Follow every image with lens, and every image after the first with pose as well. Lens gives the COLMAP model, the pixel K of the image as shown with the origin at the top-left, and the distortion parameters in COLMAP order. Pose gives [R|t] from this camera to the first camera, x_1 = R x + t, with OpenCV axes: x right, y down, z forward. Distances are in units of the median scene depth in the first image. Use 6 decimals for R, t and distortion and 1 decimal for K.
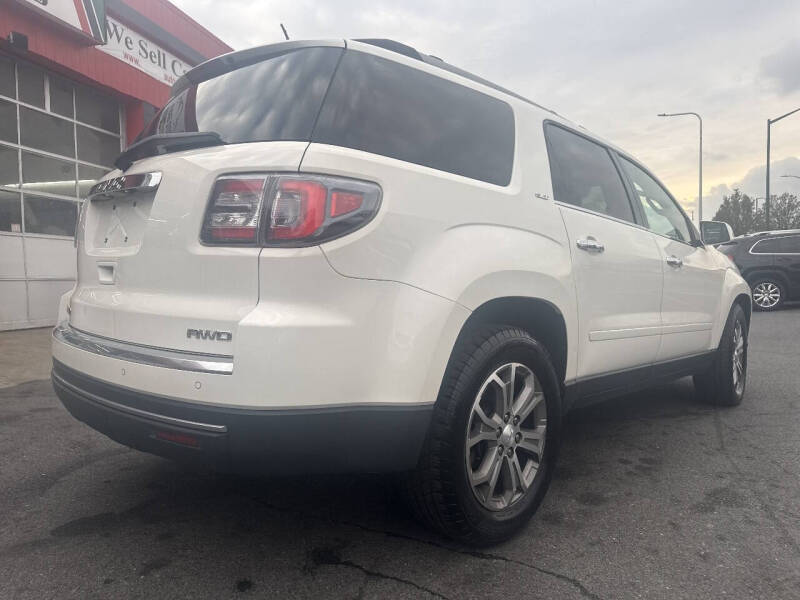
lens RADIAL K [[562.2, 0, 404.6], [0, 562.2, 301.9], [0, 0, 1]] dist [0.034622, -0.039197]
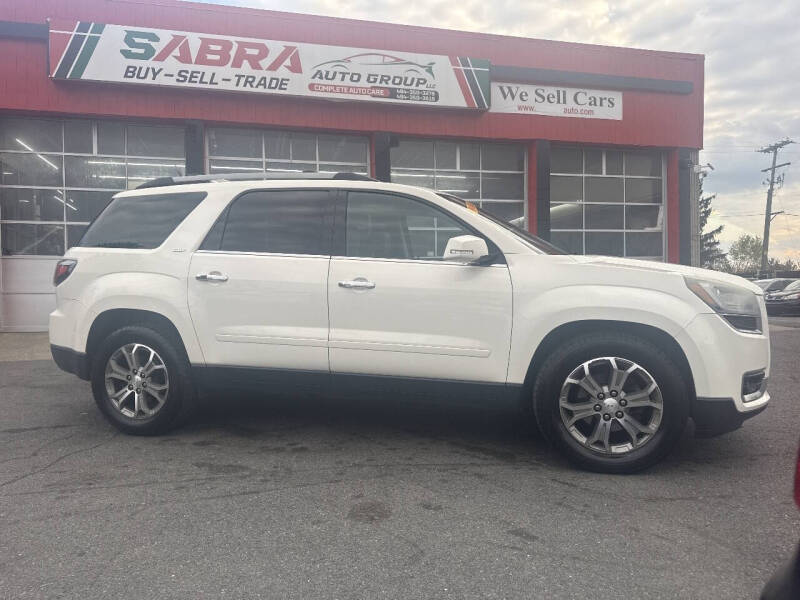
lens RADIAL K [[562.2, 0, 404.6], [0, 562.2, 301.9], [0, 0, 1]] dist [0.034622, -0.039197]
pose [[0.471492, 0.027712, -0.881435, 1.889244], [-0.028146, 0.999470, 0.016367, -0.073170], [0.881421, 0.017092, 0.472022, 0.734498]]
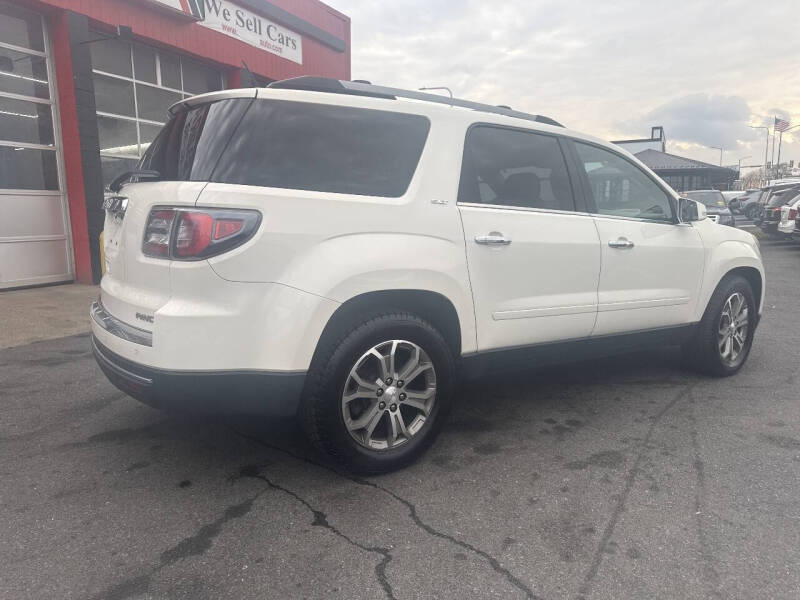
lens RADIAL K [[556.2, 0, 401.2], [0, 556.2, 301.0], [0, 0, 1]] dist [0.089890, -0.126148]
pose [[0.974882, 0.032627, -0.220321, 0.397134], [-0.009047, 0.994197, 0.107197, -0.094339], [0.222540, -0.102511, 0.969519, -0.175165]]
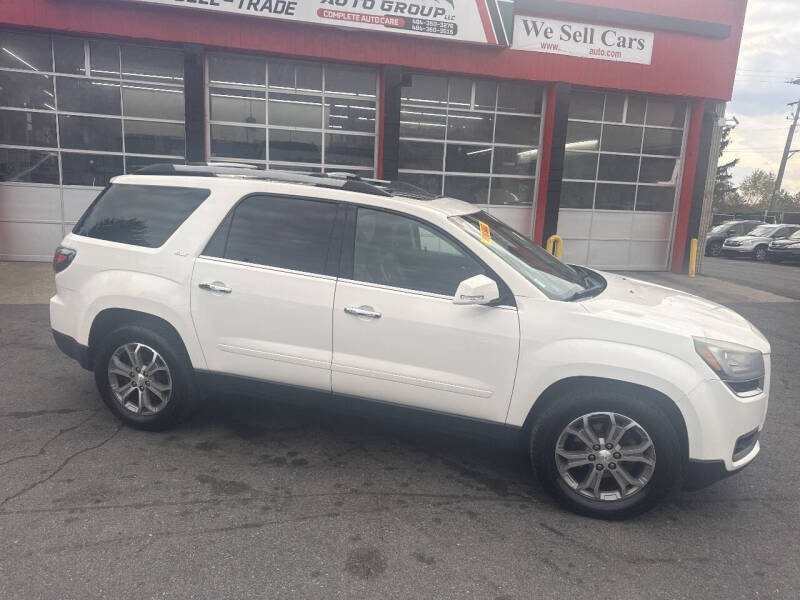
lens RADIAL K [[562.1, 0, 404.2], [0, 562.1, 305.4], [0, 0, 1]] dist [0.034560, -0.037118]
pose [[0.467769, 0.201815, -0.860501, 1.830696], [-0.090081, 0.979398, 0.180732, -0.363629], [0.879248, -0.007026, 0.476312, 0.721266]]
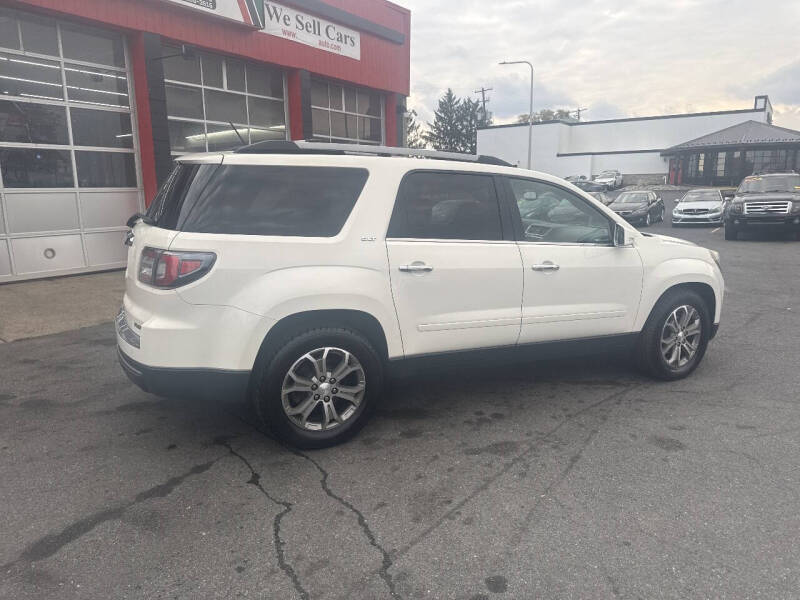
lens RADIAL K [[553.9, 0, 409.6], [0, 553.9, 293.2], [0, 0, 1]] dist [0.104599, -0.160885]
pose [[0.935117, 0.068937, -0.347568, 0.804837], [-0.018951, 0.989218, 0.145216, -0.239401], [0.353832, -0.129207, 0.926342, -0.335211]]
